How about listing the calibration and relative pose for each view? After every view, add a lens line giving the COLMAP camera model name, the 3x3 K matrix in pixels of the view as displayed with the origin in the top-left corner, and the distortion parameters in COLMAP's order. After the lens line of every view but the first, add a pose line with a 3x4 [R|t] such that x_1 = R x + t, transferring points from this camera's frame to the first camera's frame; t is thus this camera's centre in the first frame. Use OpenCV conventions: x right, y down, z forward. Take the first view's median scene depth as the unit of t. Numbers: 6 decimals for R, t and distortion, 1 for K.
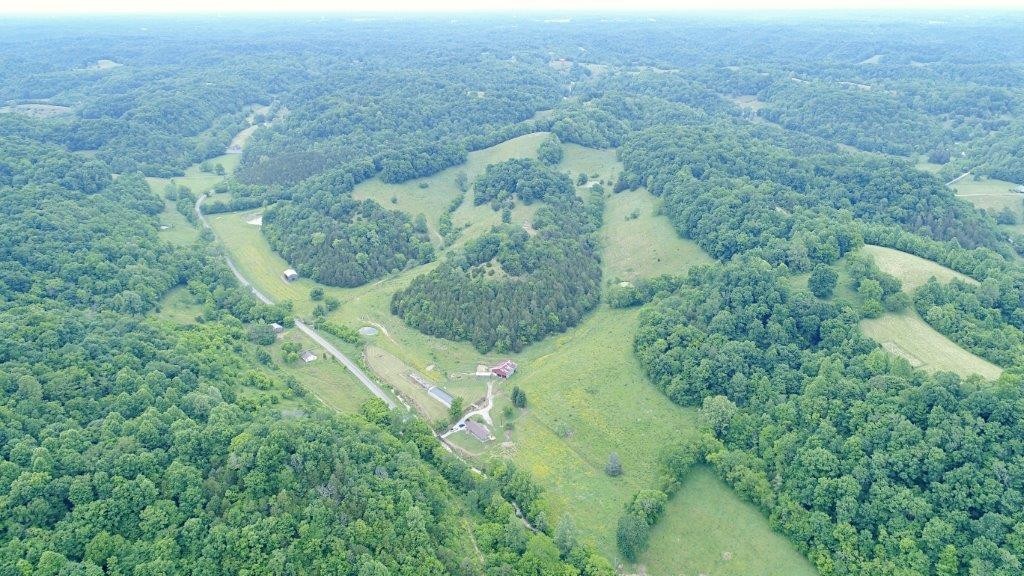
lens RADIAL K [[683.5, 0, 512.0], [0, 683.5, 288.0], [0, 0, 1]] dist [-0.003113, 0.002442]
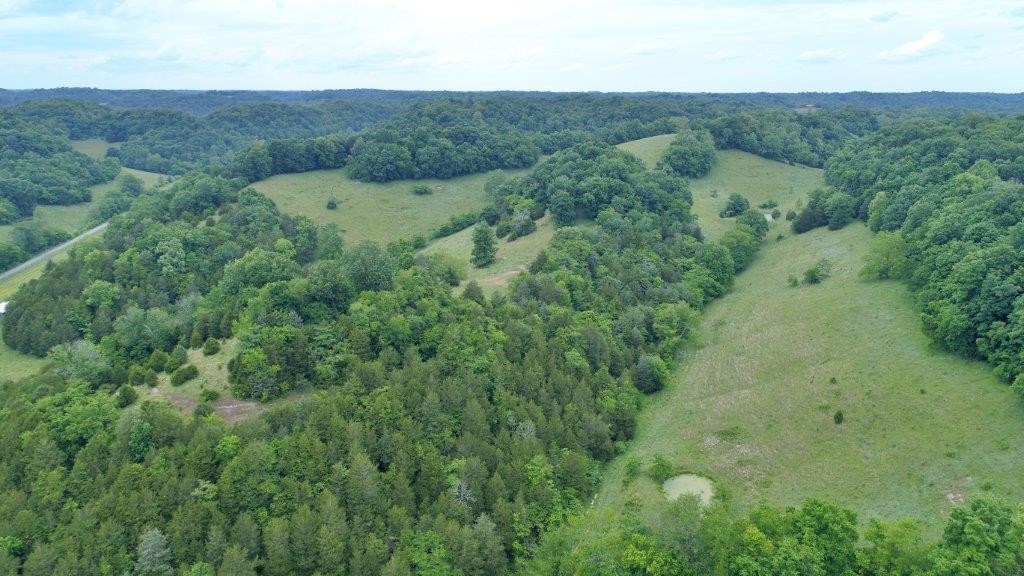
lens RADIAL K [[683.5, 0, 512.0], [0, 683.5, 288.0], [0, 0, 1]] dist [-0.003113, 0.002442]
pose [[0.932005, 0.110736, -0.345115, 0.142132], [-0.147566, 0.985626, -0.082257, -0.039835], [0.331046, 0.127592, 0.934949, 0.540499]]
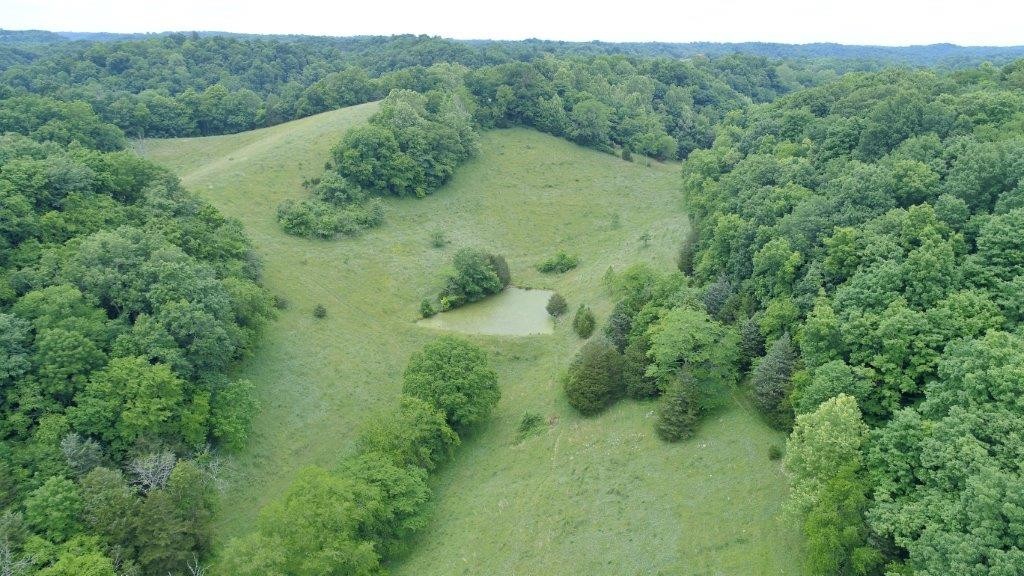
lens RADIAL K [[695.8, 0, 512.0], [0, 695.8, 288.0], [0, 0, 1]] dist [-0.000401, 0.001069]
pose [[0.973253, 0.101227, -0.206234, 0.174255], [-0.111393, 0.993039, -0.038264, -0.165101], [0.200926, 0.060214, 0.977754, 0.877827]]
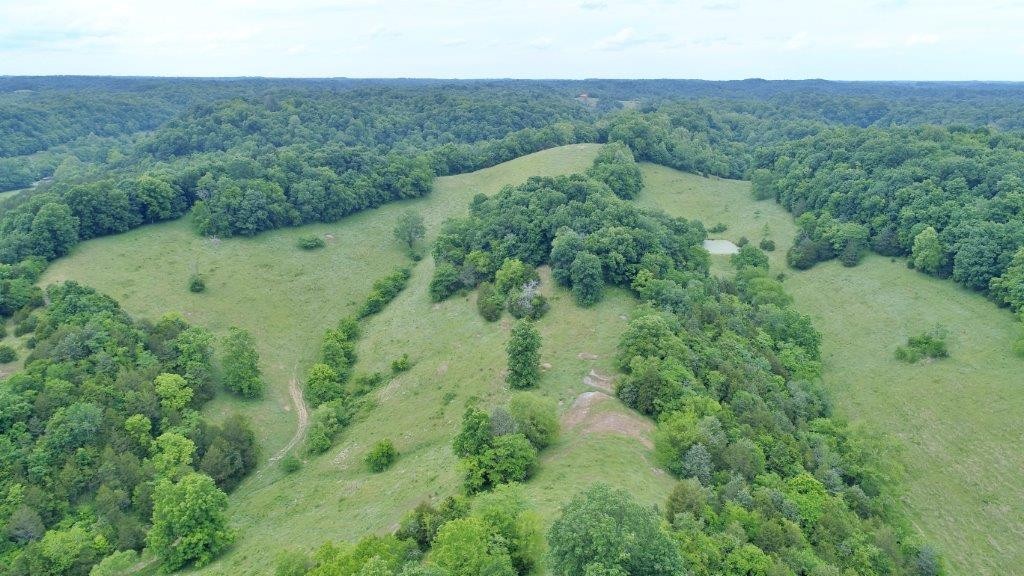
lens RADIAL K [[683.5, 0, 512.0], [0, 683.5, 288.0], [0, 0, 1]] dist [-0.003113, 0.002442]
pose [[0.999877, 0.014398, -0.006262, -0.010360], [-0.014911, 0.995686, -0.091577, -0.093510], [0.004917, 0.091659, 0.995778, 0.633155]]
